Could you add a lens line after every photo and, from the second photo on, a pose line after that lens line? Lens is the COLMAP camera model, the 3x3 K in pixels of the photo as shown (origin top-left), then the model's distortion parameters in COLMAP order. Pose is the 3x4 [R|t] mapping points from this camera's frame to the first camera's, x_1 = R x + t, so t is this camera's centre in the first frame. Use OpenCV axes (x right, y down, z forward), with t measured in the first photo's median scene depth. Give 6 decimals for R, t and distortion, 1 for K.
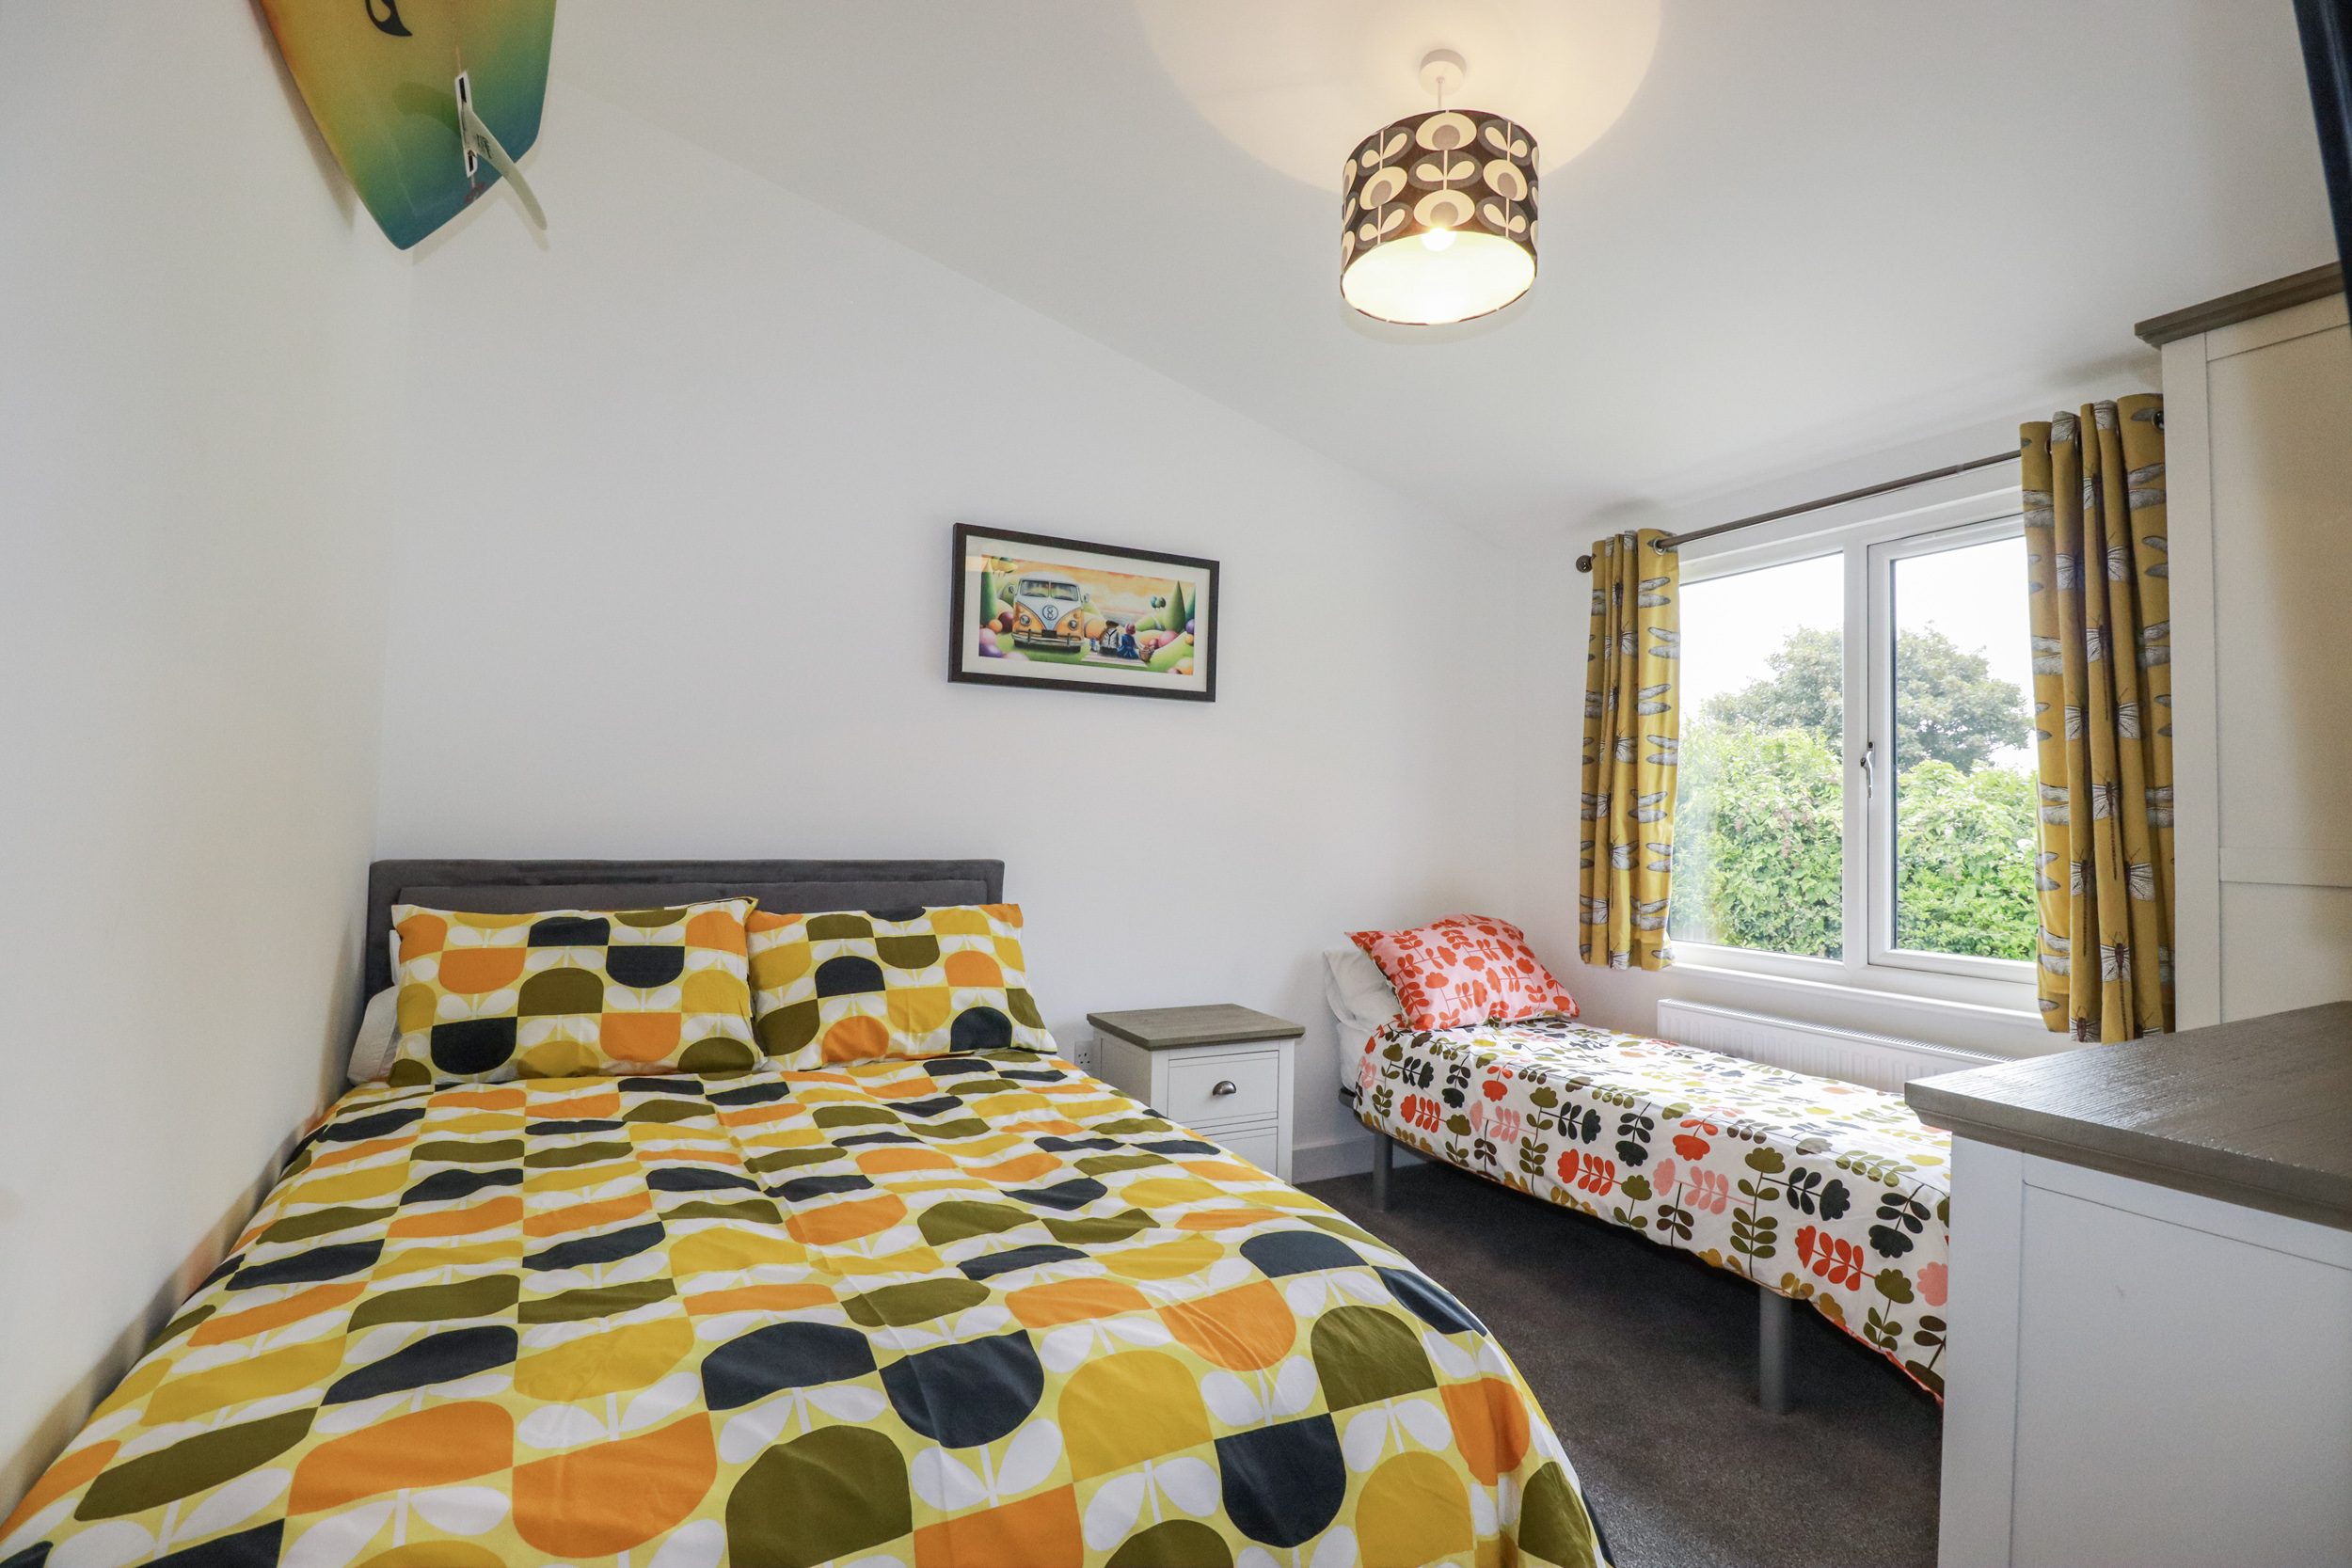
lens RADIAL K [[1113.3, 0, 1181.6], [0, 1113.3, 785.4], [0, 0, 1]] dist [-0.005964, -0.001100]
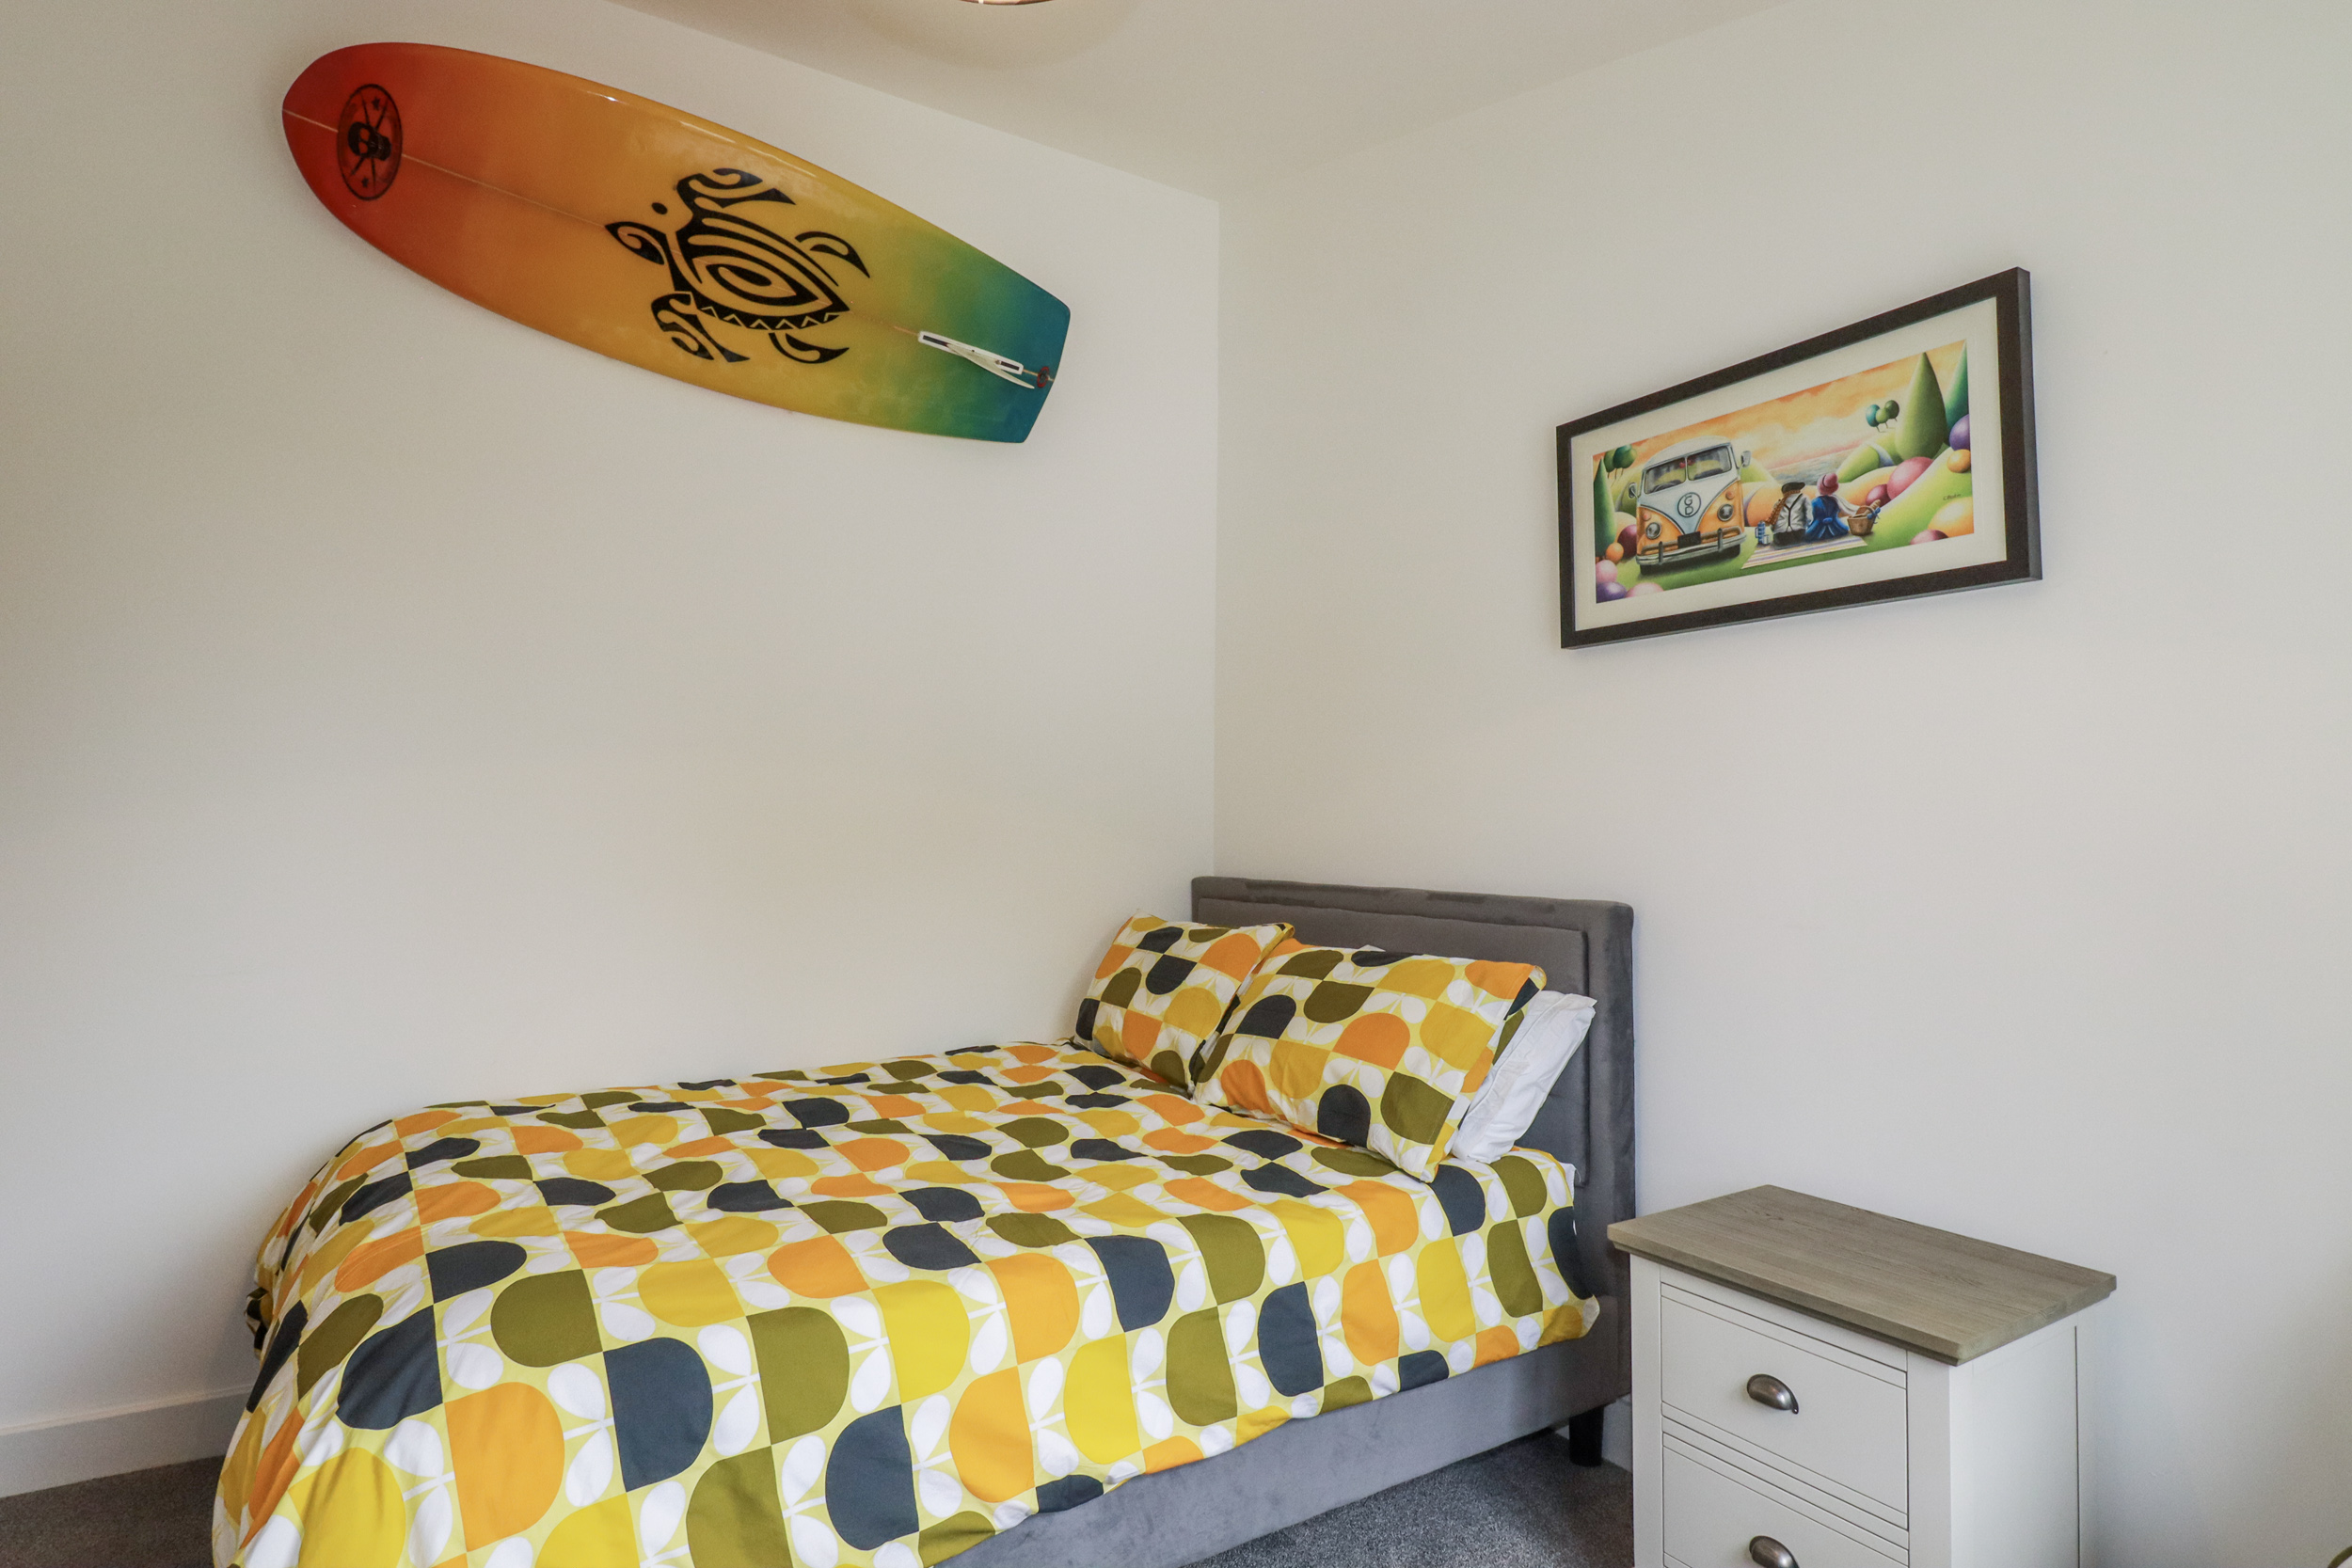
lens RADIAL K [[1254.8, 0, 1180.5], [0, 1254.8, 775.9], [0, 0, 1]] dist [0.000840, -0.000355]
pose [[0.061370, -0.061790, -0.996201, 0.547008], [0.024488, 0.997875, -0.060385, 0.029439], [0.997815, -0.020689, 0.062752, 0.671285]]
